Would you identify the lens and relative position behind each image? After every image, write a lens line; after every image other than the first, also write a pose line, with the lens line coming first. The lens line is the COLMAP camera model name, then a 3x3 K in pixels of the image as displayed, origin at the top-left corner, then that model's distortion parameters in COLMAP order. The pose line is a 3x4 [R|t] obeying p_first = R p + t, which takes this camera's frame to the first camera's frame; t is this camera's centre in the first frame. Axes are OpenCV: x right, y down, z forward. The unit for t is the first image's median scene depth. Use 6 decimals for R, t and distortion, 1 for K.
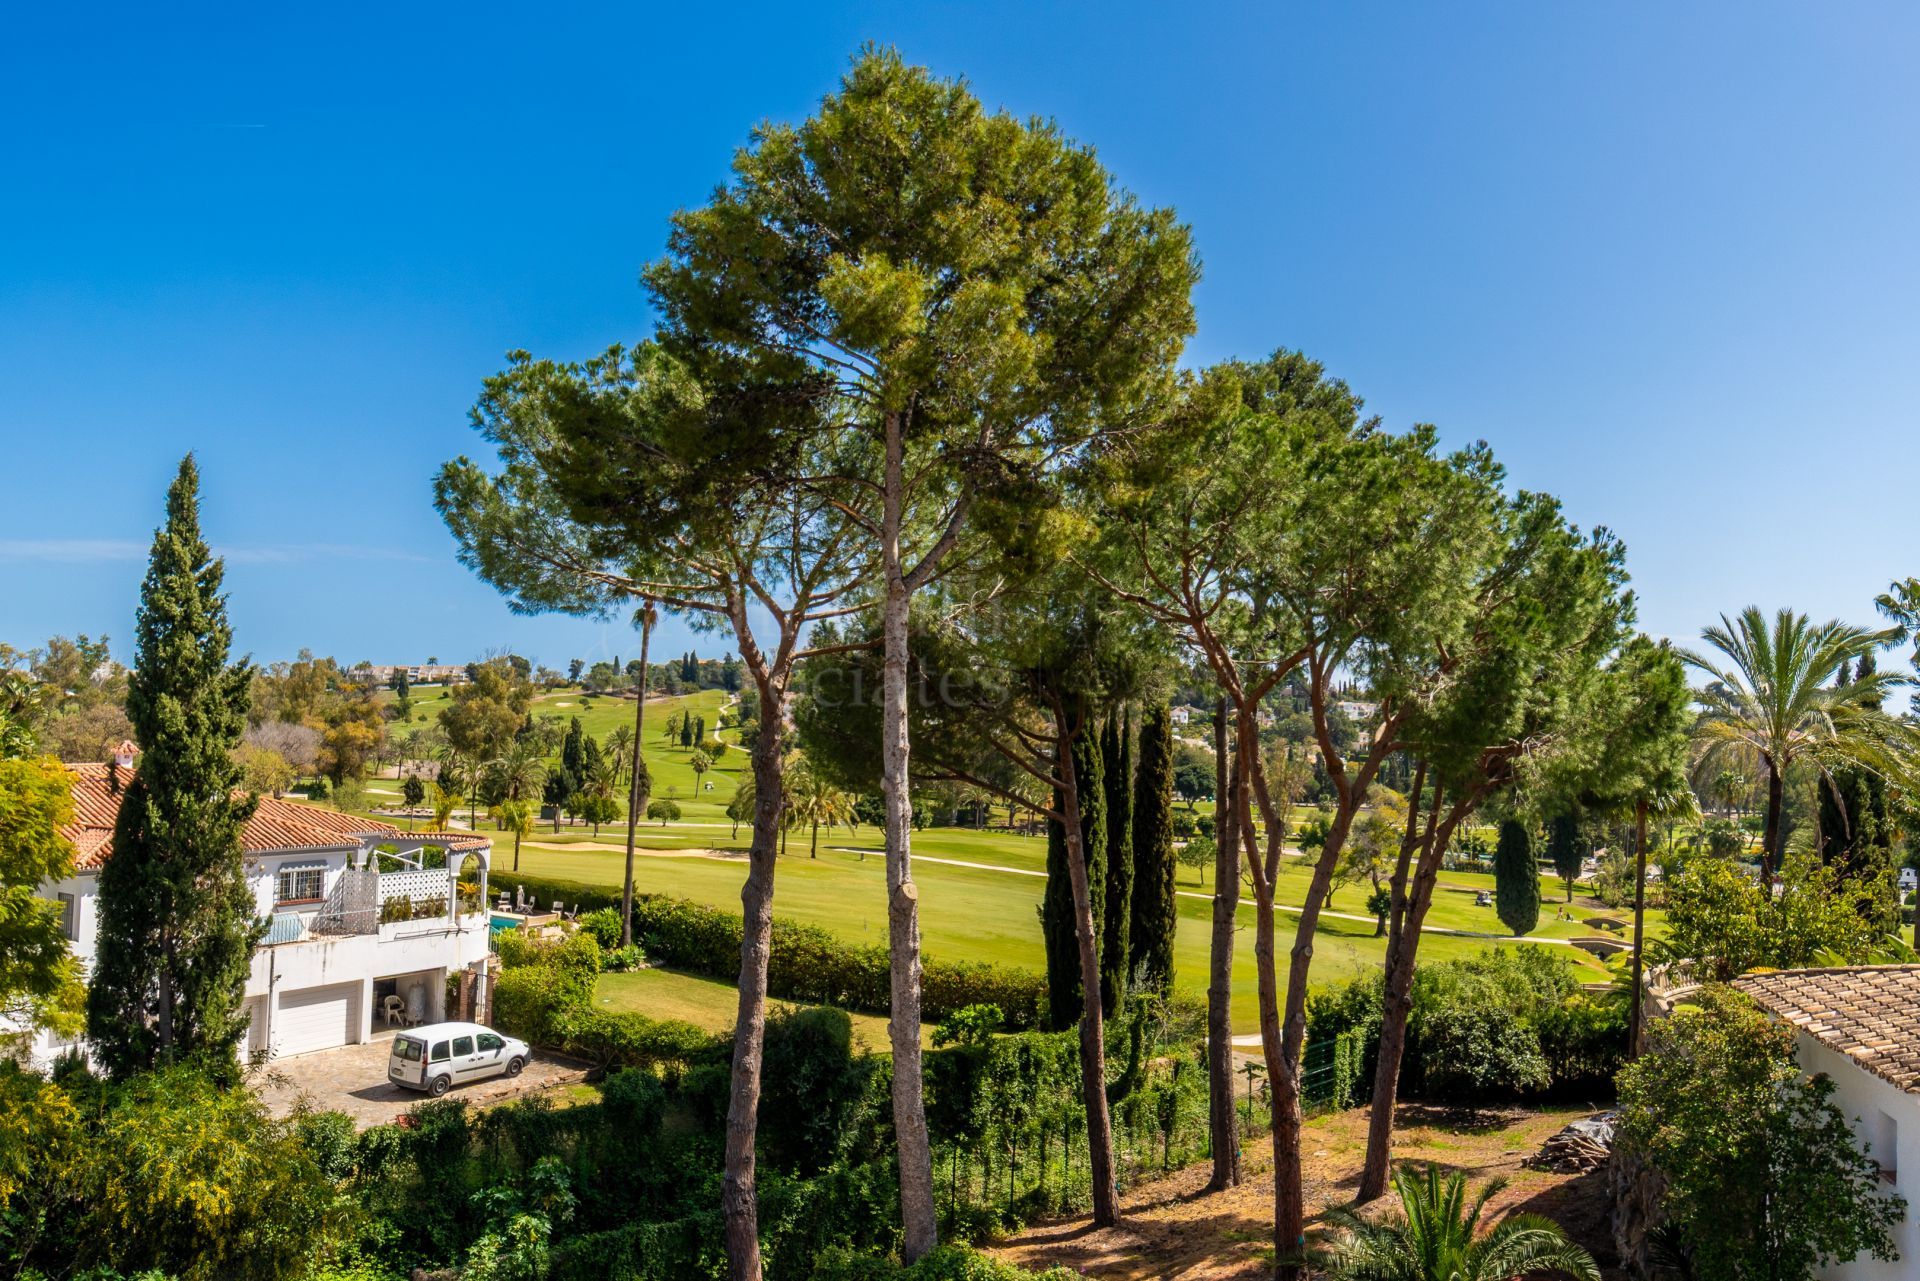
lens RADIAL K [[1342.6, 0, 1025.6], [0, 1342.6, 689.8], [0, 0, 1]] dist [-0.000969, 0.005566]
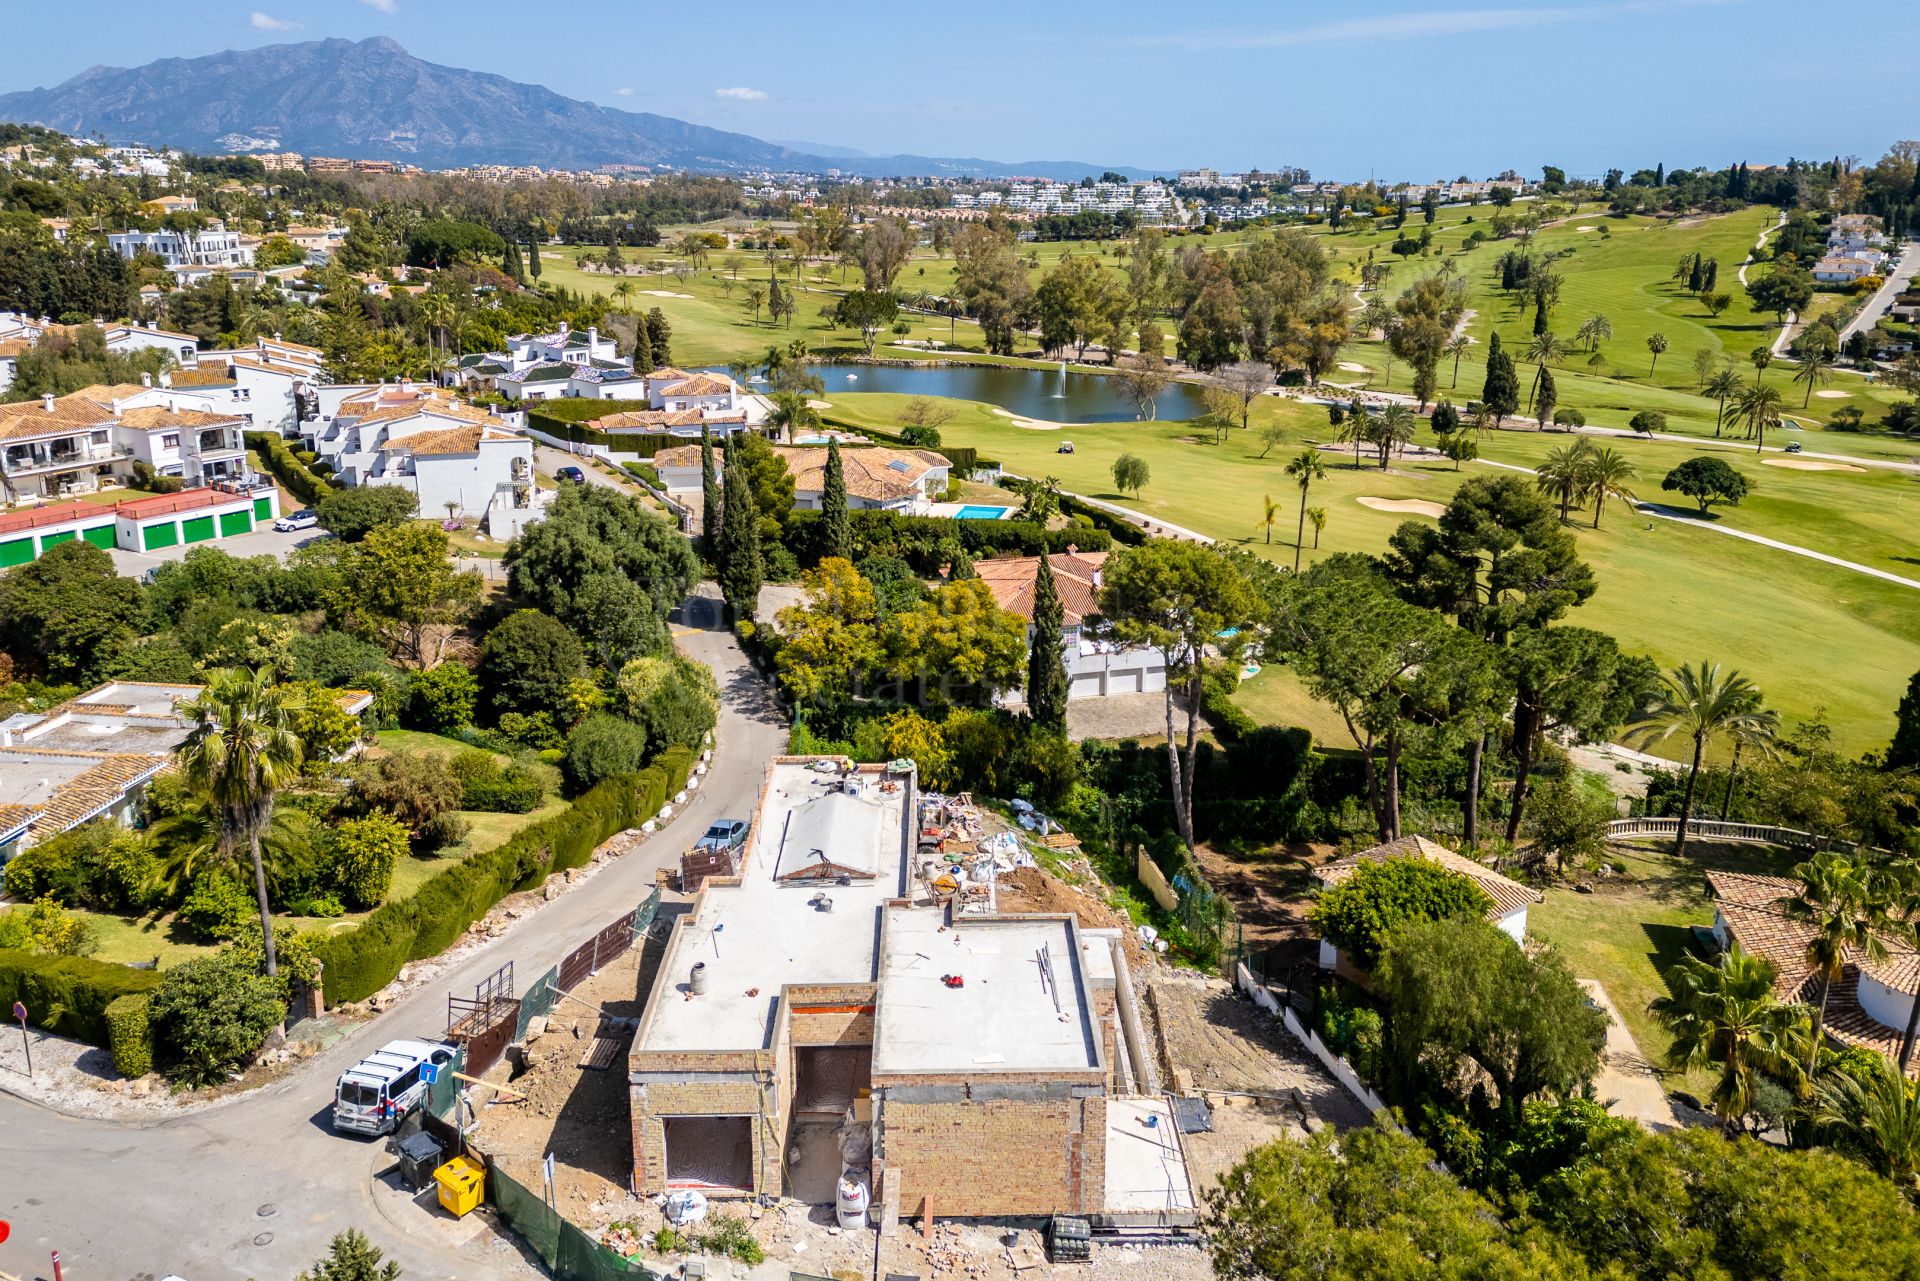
lens RADIAL K [[1318.2, 0, 960.0], [0, 1318.2, 640.5], [0, 0, 1]] dist [0.065089, -0.061665]
pose [[0.714201, 0.191057, -0.673361, 0.954342], [0.041451, 0.948792, 0.313171, -0.651278], [0.698713, -0.251579, 0.669708, -0.896974]]
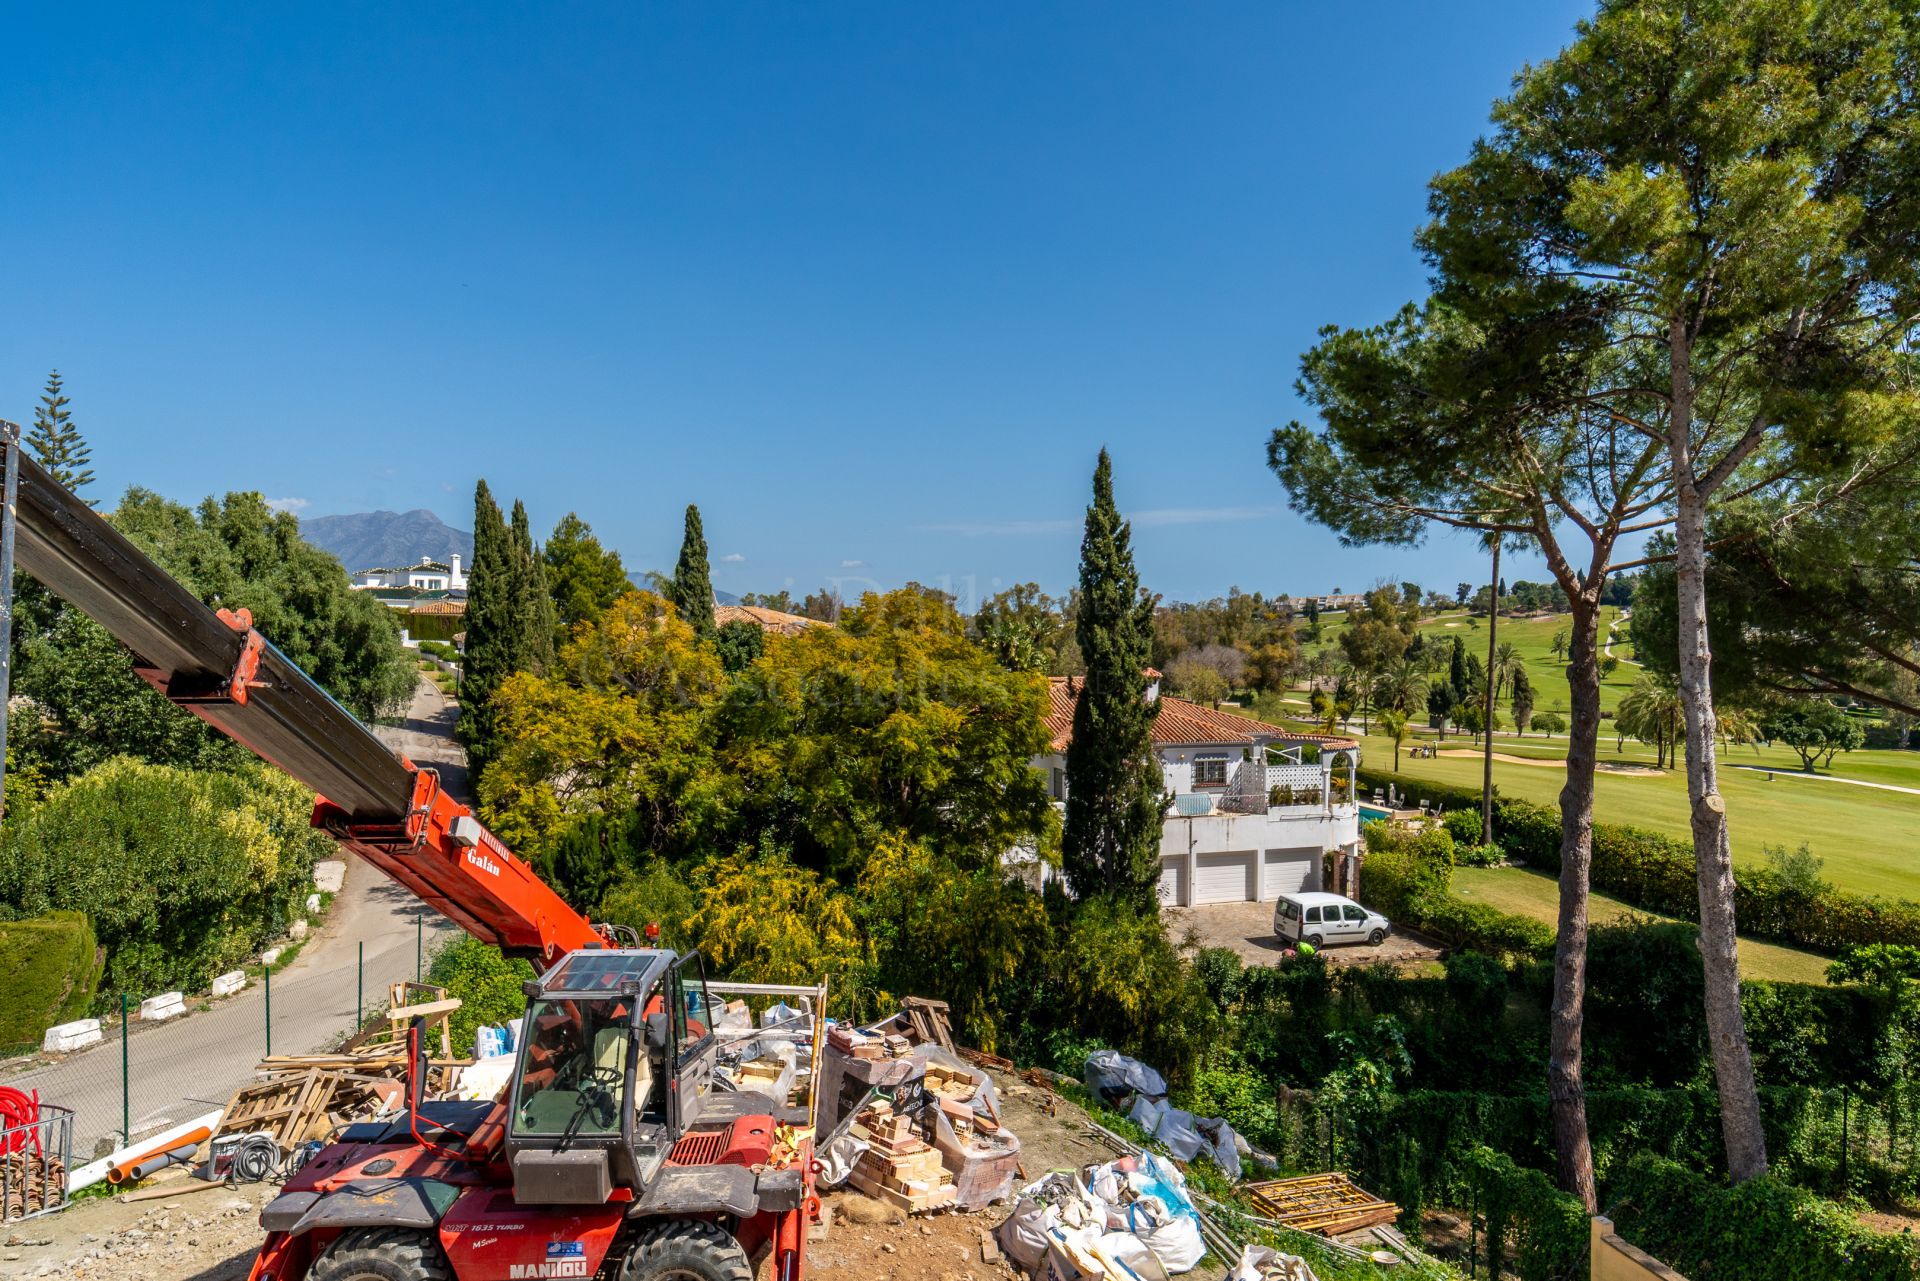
lens RADIAL K [[1192.1, 0, 955.2], [0, 1192.1, 634.4], [0, 0, 1]] dist [-0.000157, 0.002701]
pose [[0.746002, -0.024913, -0.665477, 0.040899], [0.036771, 0.999316, 0.003809, 0.001822], [0.664928, -0.027312, 0.746408, -0.004463]]
